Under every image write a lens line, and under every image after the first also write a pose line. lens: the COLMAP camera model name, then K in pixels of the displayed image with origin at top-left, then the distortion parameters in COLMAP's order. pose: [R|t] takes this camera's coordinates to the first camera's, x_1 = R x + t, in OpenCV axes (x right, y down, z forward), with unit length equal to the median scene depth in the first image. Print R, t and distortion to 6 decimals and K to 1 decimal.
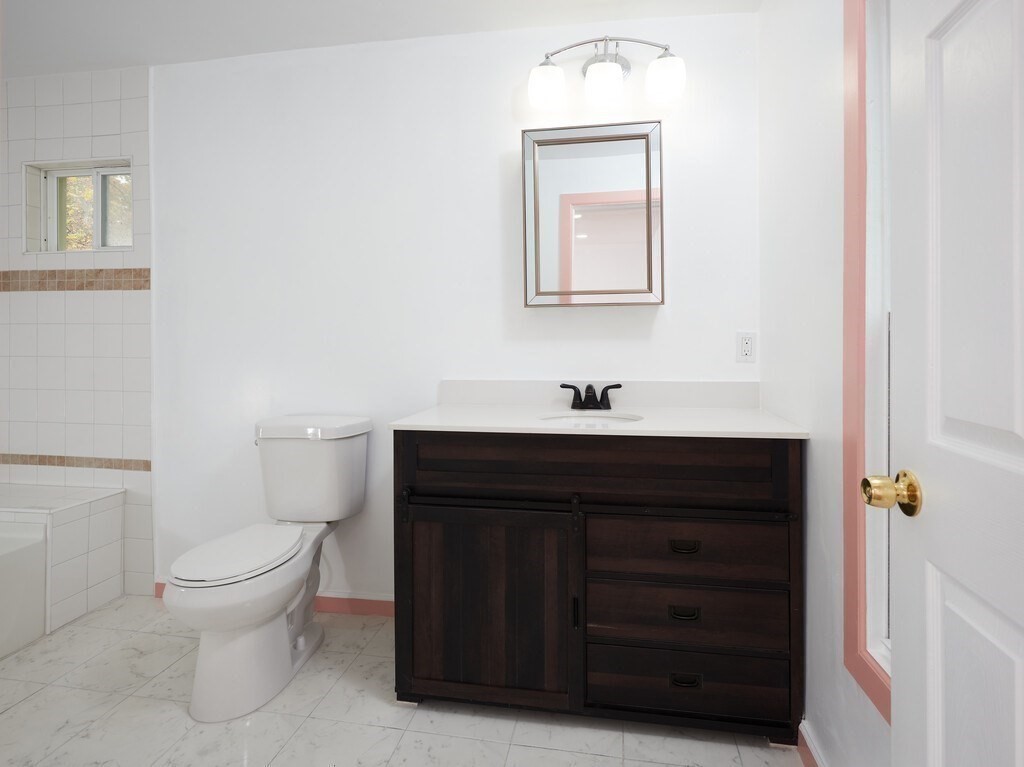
lens RADIAL K [[519.8, 0, 513.0], [0, 519.8, 383.9], [0, 0, 1]] dist [0.008305, 0.000813]
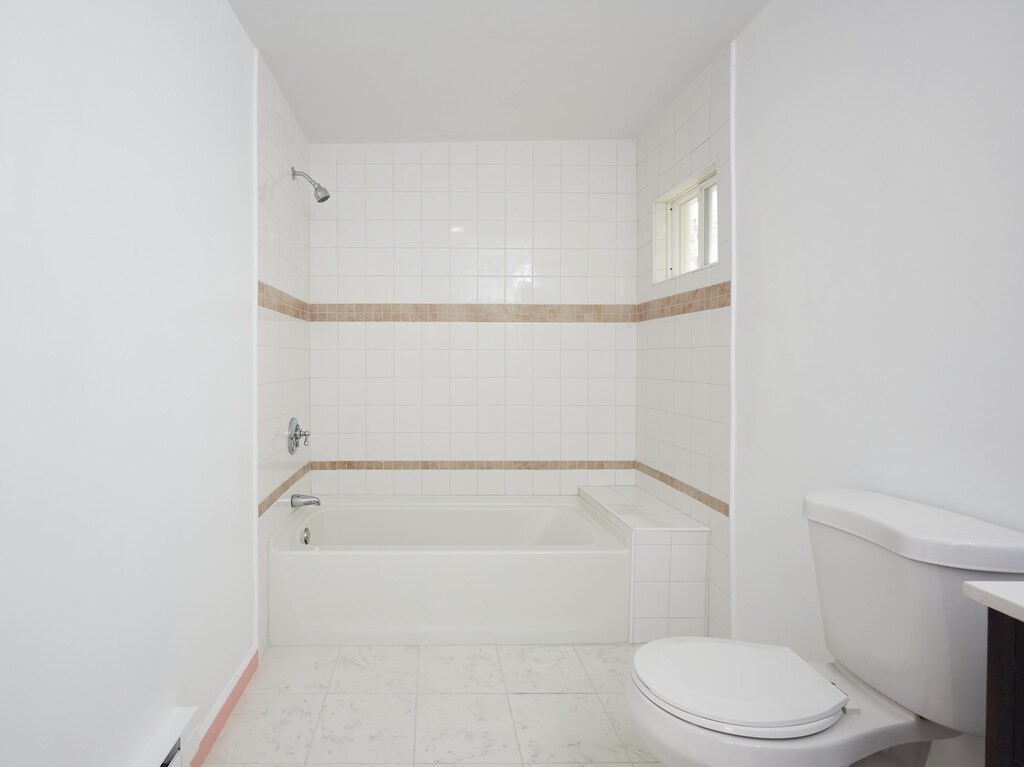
lens RADIAL K [[519.8, 0, 512.4], [0, 519.8, 374.6], [0, 0, 1]] dist [0.008305, 0.000813]
pose [[0.206491, 0.028771, -0.978025, 0.066203], [-0.088407, 0.996028, 0.010636, -0.047085], [0.974446, 0.084268, 0.208215, 0.490544]]
